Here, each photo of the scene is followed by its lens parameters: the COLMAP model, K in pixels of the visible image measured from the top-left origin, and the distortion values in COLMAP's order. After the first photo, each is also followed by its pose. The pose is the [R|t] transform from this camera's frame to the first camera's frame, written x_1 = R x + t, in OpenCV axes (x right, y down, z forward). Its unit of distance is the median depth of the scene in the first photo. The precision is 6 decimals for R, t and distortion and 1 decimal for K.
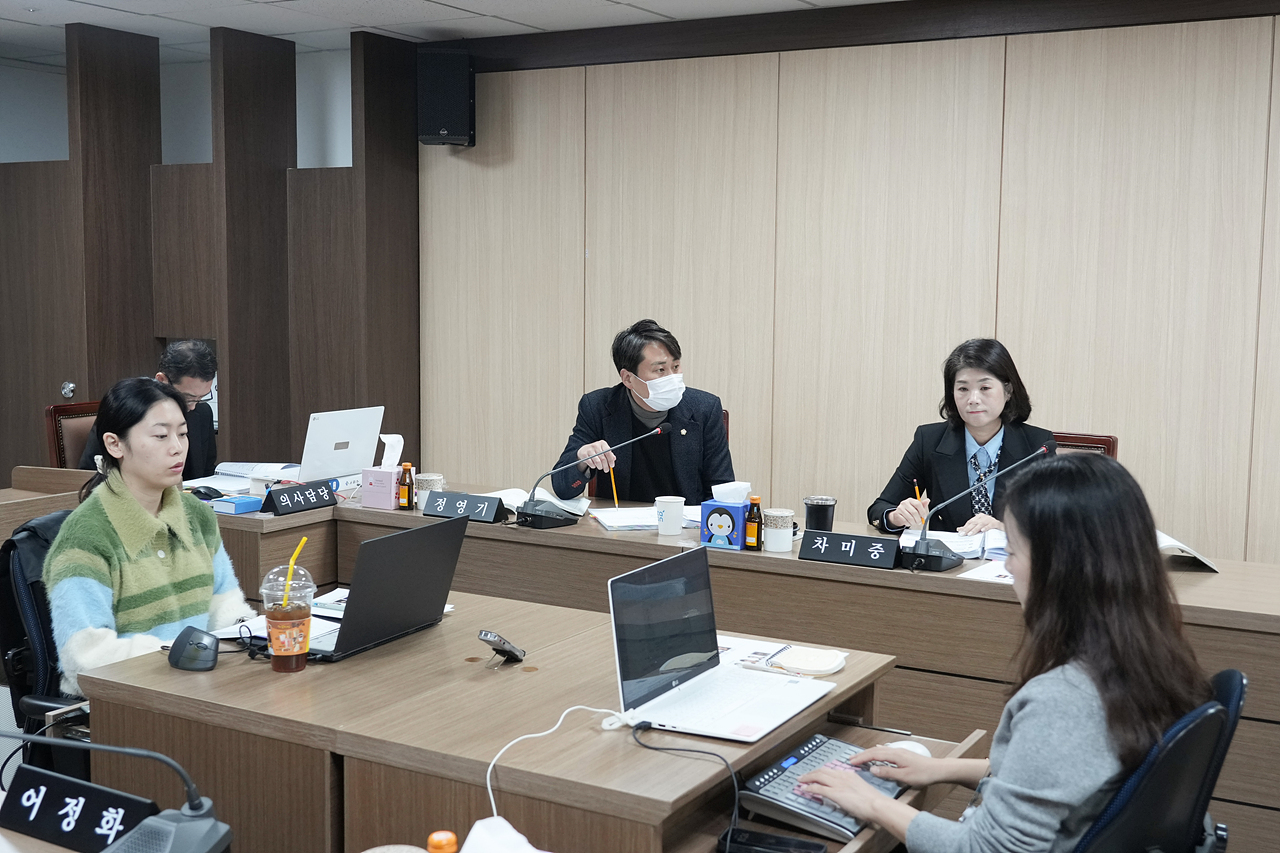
lens RADIAL K [[1427.5, 0, 640.0], [0, 1427.5, 426.5], [0, 0, 1]] dist [0.007970, -0.001383]
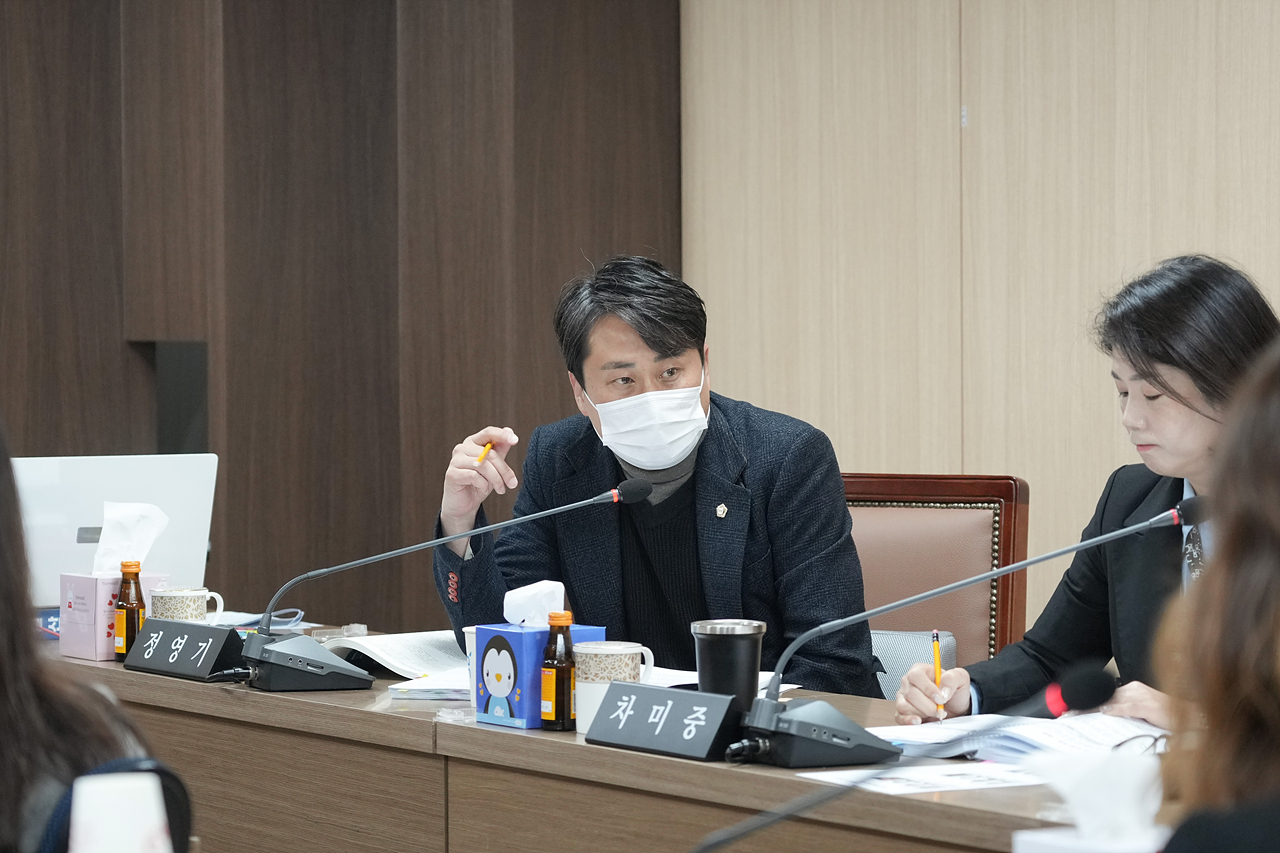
lens RADIAL K [[4564.4, 0, 640.0], [0, 4564.4, 426.5], [0, 0, 1]] dist [-0.005879, -1.691844]
pose [[0.882565, 0.000385, -0.470191, 0.718571], [-0.034765, 0.997316, -0.064438, 0.076099], [0.468904, 0.073217, 0.880209, -0.242883]]
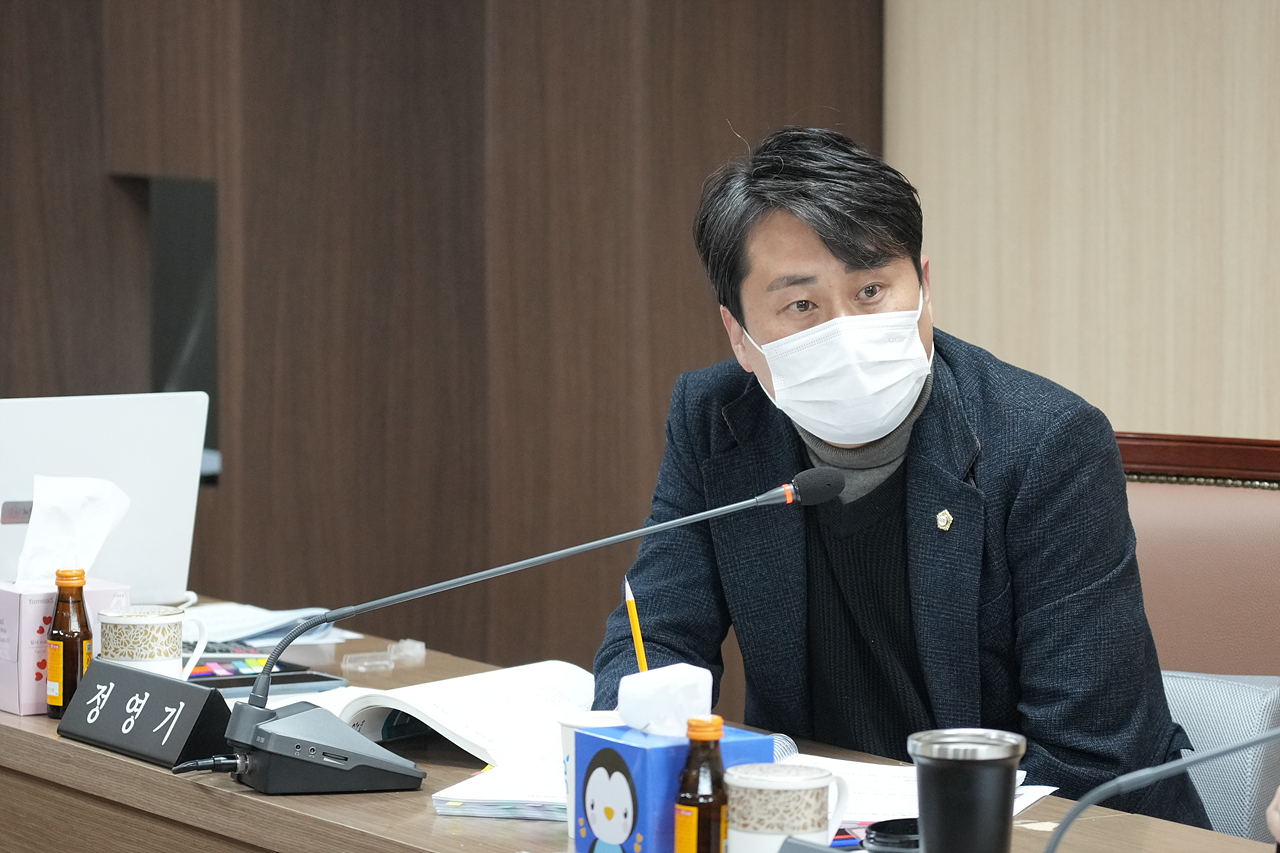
lens RADIAL K [[5481.6, 0, 640.0], [0, 5481.6, 426.5], [0, 0, 1]] dist [-0.082067, 0.766280]
pose [[0.867567, 0.032751, -0.496240, 0.570771], [-0.044430, 0.998943, -0.011747, 0.003285], [0.495331, 0.032239, 0.868106, 0.020054]]
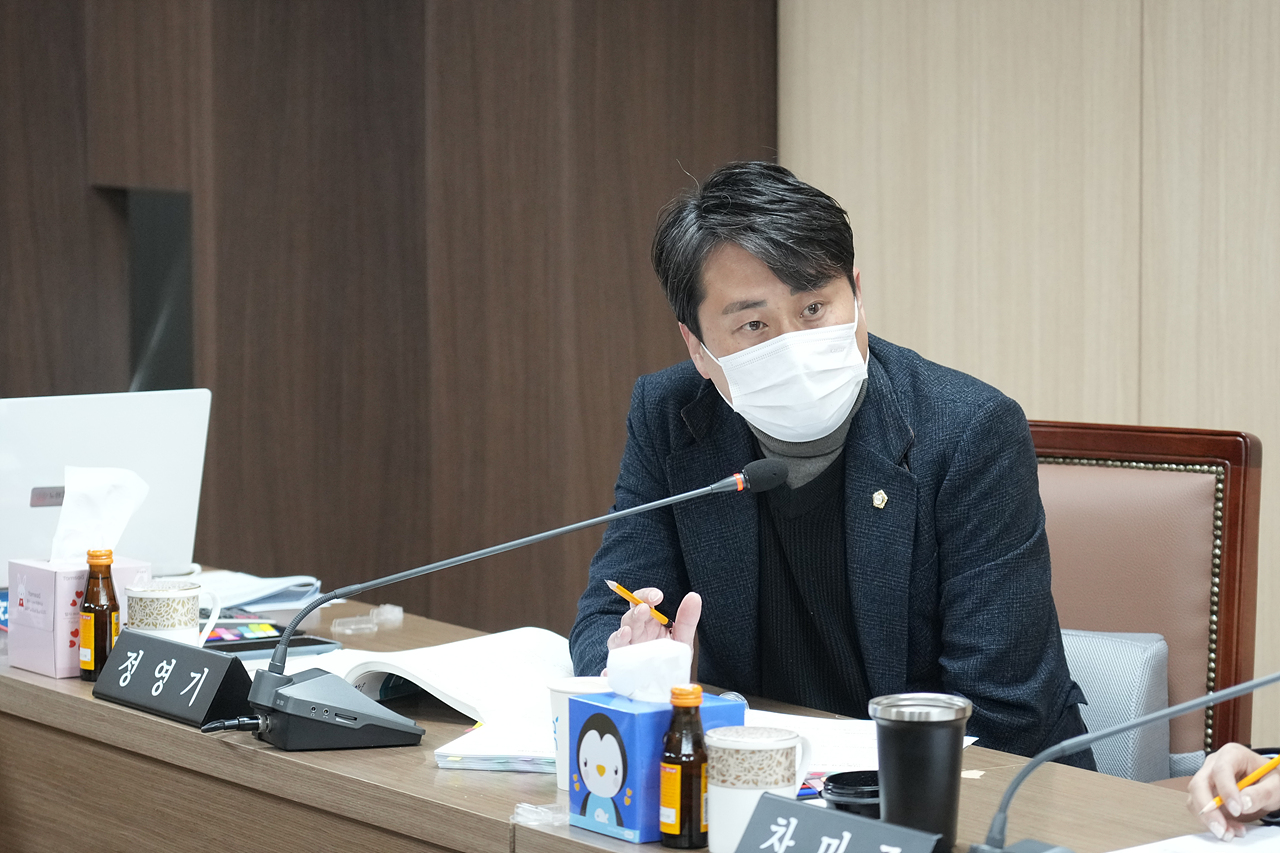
lens RADIAL K [[4806.5, 0, 640.0], [0, 4806.5, 426.5], [0, 0, 1]] dist [-0.116825, 2.290042]
pose [[0.883505, 0.032257, -0.467310, 0.543104], [-0.037421, 0.999298, -0.001770, -0.008186], [0.466925, 0.019051, 0.884092, 0.005331]]
